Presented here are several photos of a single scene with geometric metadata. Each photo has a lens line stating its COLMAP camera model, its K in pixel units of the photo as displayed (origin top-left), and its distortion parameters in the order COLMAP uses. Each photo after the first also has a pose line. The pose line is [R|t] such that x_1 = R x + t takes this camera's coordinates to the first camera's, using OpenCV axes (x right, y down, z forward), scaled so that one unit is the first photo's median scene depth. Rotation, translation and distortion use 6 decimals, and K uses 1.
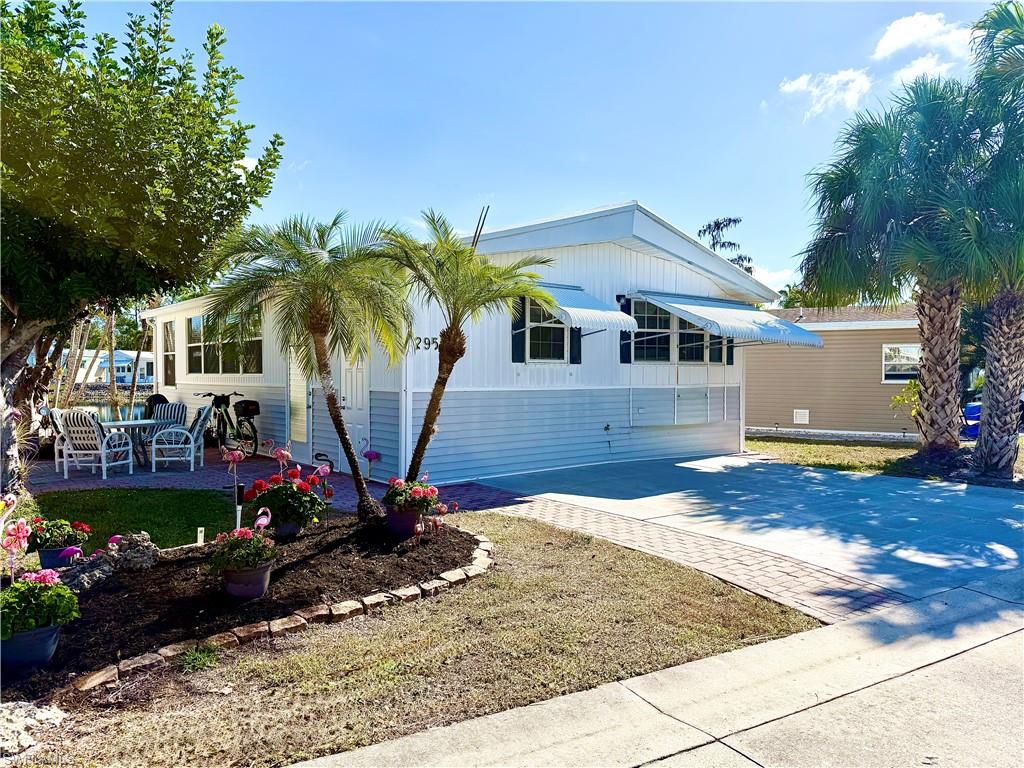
lens RADIAL K [[726.2, 0, 509.8], [0, 726.2, 385.0], [0, 0, 1]] dist [0.064383, -0.099949]
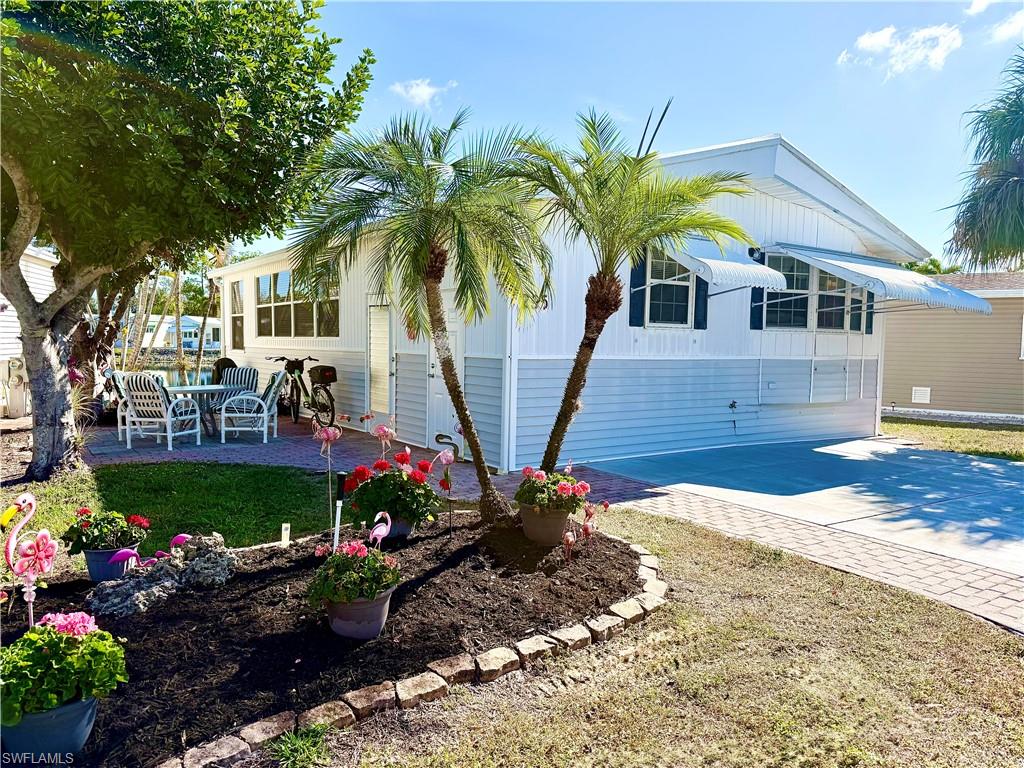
lens RADIAL K [[730.7, 0, 507.5], [0, 730.7, 388.6], [0, 0, 1]] dist [0.070316, -0.110912]
pose [[0.996737, 0.019272, -0.078388, -0.086001], [-0.015821, 0.998888, 0.044404, 0.007422], [0.079157, -0.043019, 0.995934, 0.163681]]
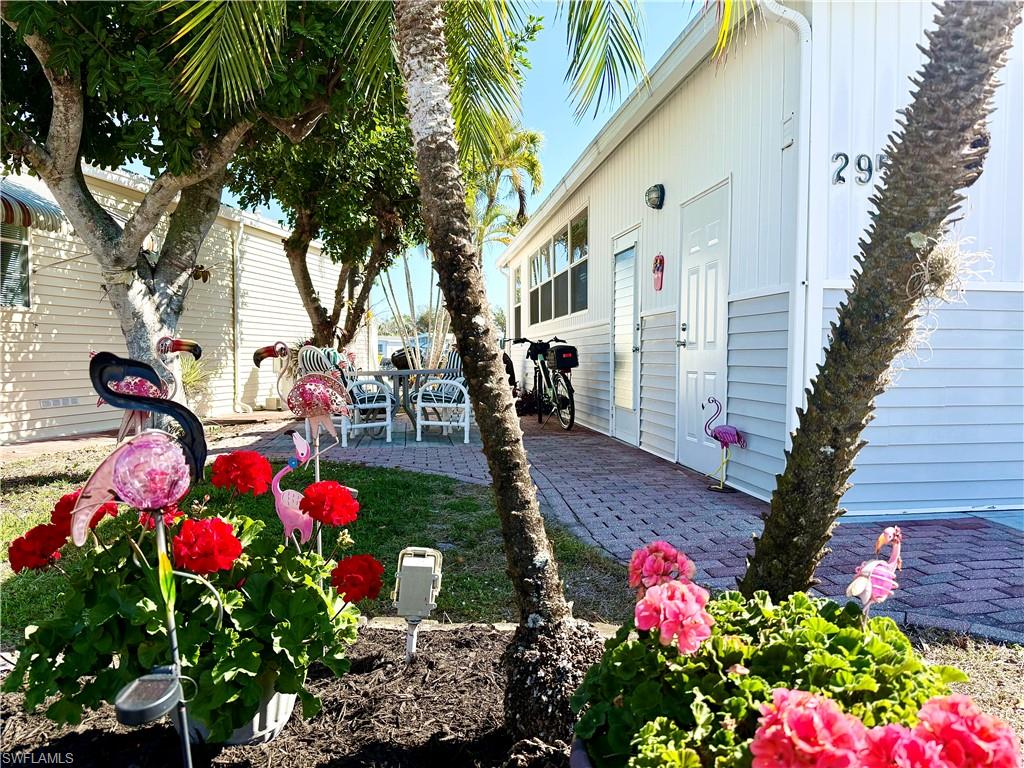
lens RADIAL K [[726.2, 0, 509.8], [0, 726.2, 385.0], [0, 0, 1]] dist [0.064383, -0.099949]
pose [[0.854493, 0.022726, -0.518966, -0.074033], [-0.011500, 0.999625, 0.024840, 0.061718], [0.519336, -0.015257, 0.854434, 0.596688]]
